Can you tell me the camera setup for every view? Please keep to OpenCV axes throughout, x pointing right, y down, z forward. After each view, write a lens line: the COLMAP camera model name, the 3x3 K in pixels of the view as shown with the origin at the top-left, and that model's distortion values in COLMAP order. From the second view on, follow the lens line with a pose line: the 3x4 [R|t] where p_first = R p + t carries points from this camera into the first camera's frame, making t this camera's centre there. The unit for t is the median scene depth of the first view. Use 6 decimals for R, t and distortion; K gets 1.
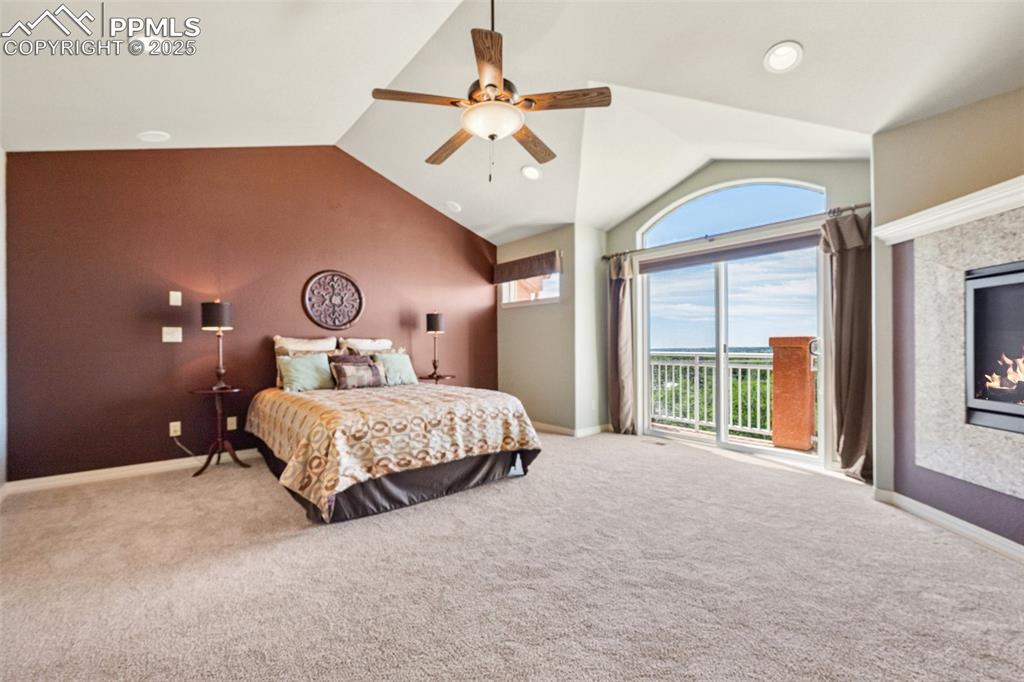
lens RADIAL K [[422.6, 0, 512.0], [0, 422.6, 341.0], [0, 0, 1]] dist [0.001131, 0.000383]
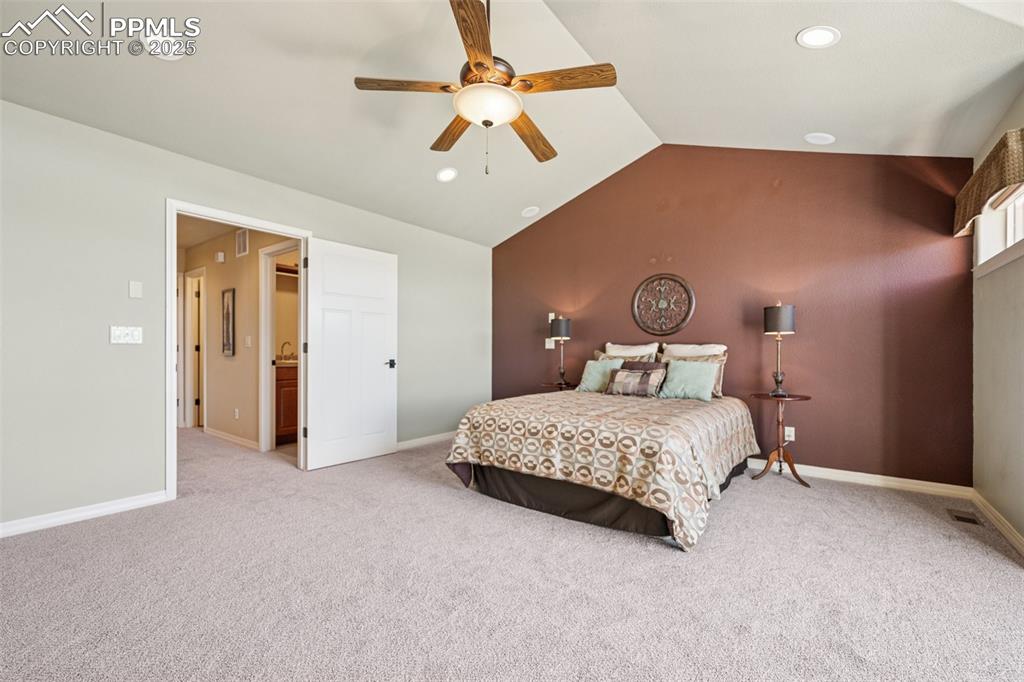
lens RADIAL K [[429.9, 0, 510.3], [0, 429.9, 348.7], [0, 0, 1]] dist [0.002362, 0.000218]
pose [[0.210468, -0.003380, -0.977595, 0.678046], [0.010067, 0.999948, -0.001290, 0.003379], [0.977549, -0.009570, 0.210491, 0.651834]]
